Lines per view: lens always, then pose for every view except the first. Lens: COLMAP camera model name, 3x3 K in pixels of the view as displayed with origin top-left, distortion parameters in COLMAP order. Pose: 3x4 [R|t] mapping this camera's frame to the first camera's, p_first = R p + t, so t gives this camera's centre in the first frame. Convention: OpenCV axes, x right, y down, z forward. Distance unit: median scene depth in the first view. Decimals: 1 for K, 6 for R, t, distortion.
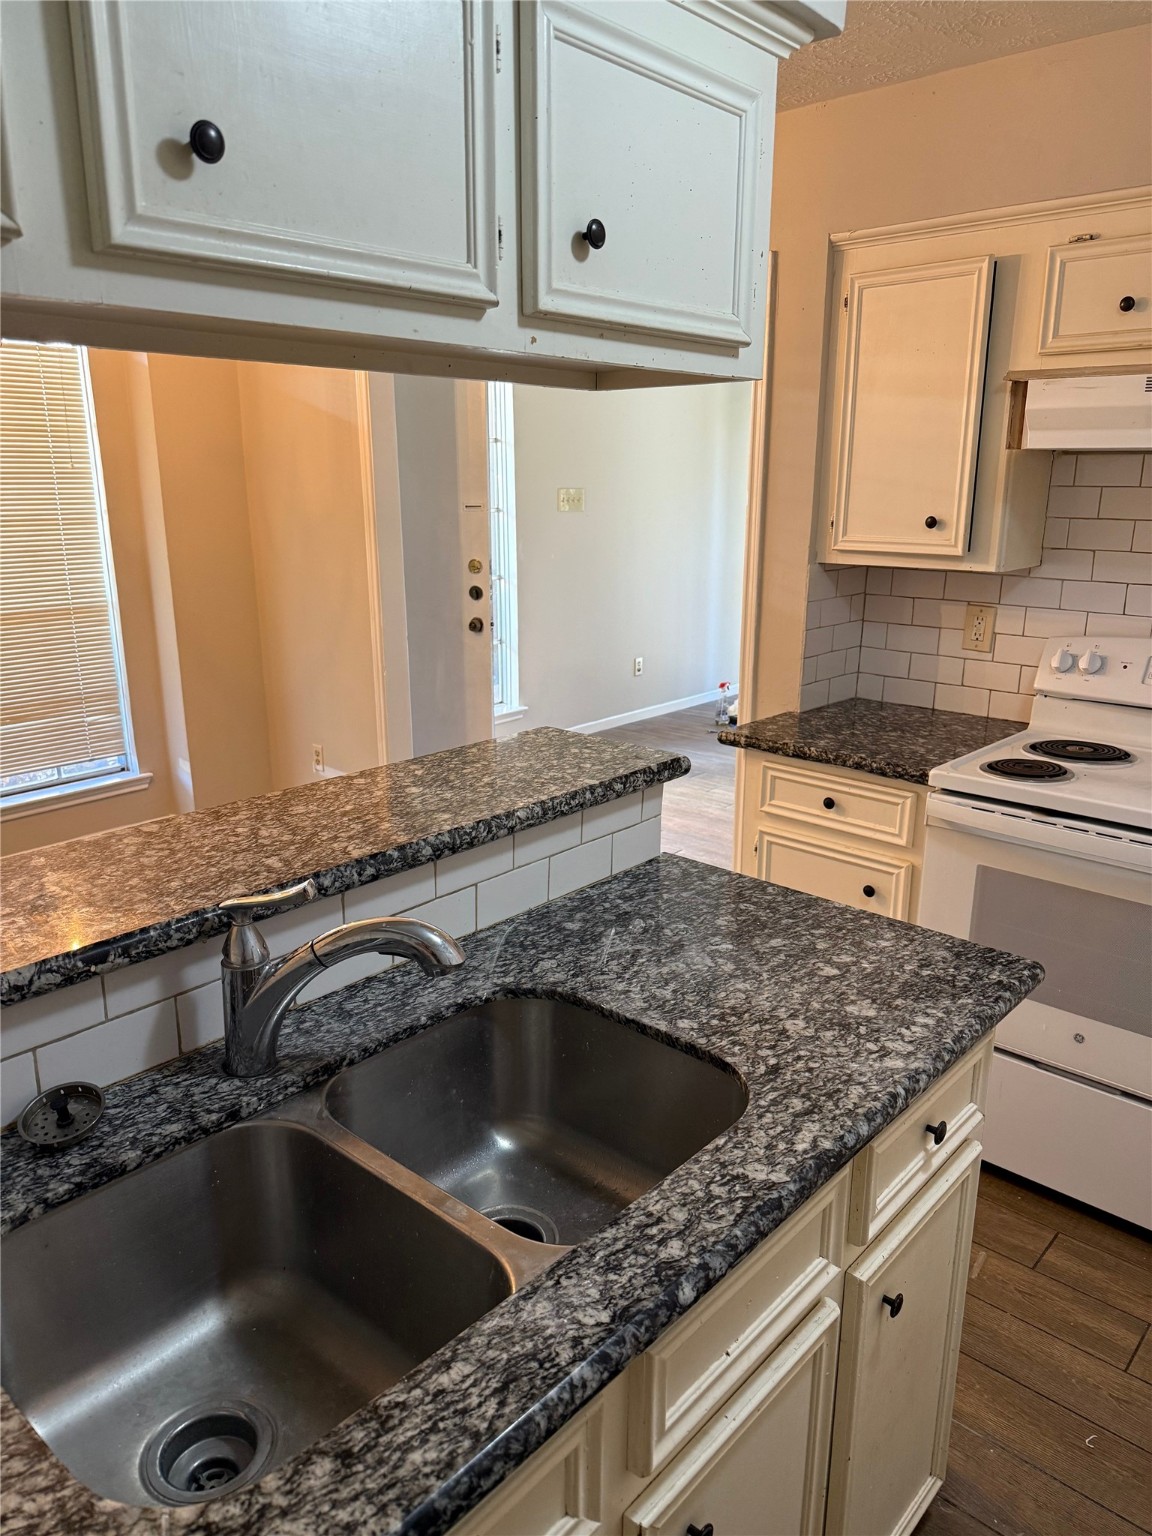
lens RADIAL K [[1084.1, 0, 575.9], [0, 1084.1, 755.6], [0, 0, 1]] dist [0.003126, -0.001143]
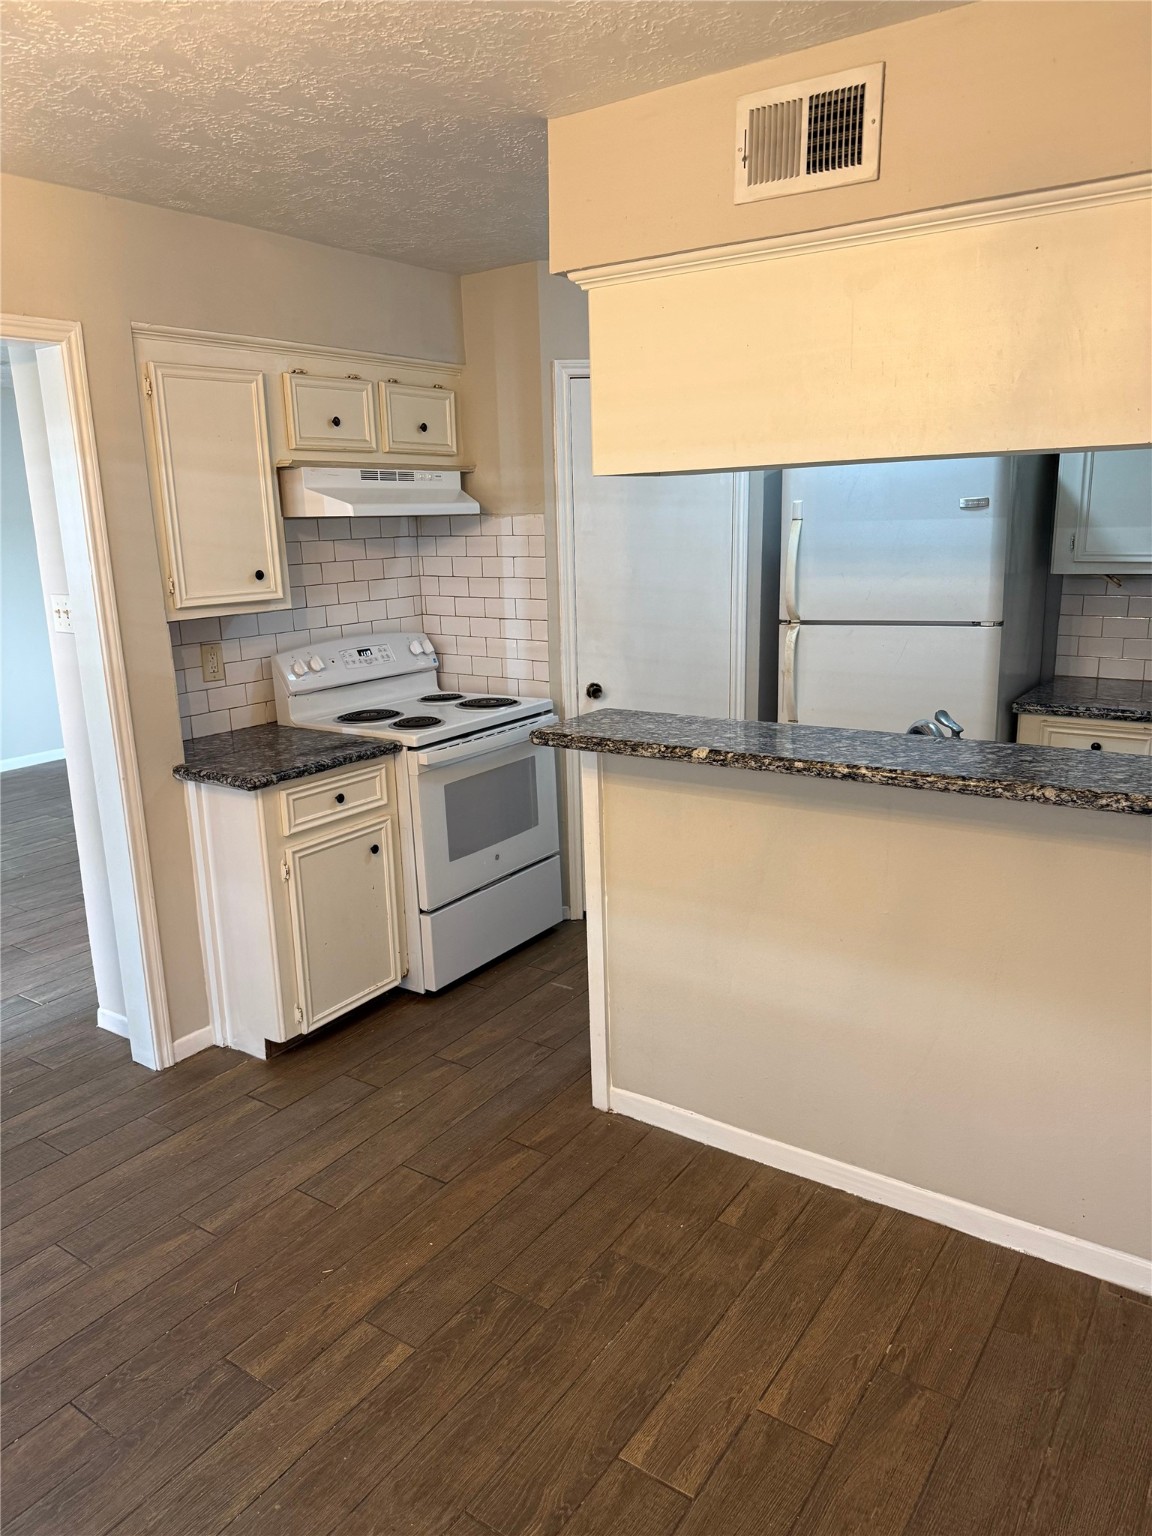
lens RADIAL K [[1084.1, 0, 575.9], [0, 1084.1, 780.2], [0, 0, 1]] dist [0.003126, -0.001143]
pose [[-0.143326, -0.231453, 0.962230, -1.049477], [0.276416, 0.924214, 0.263481, -0.240162], [-0.950290, 0.303740, -0.068486, 0.869750]]
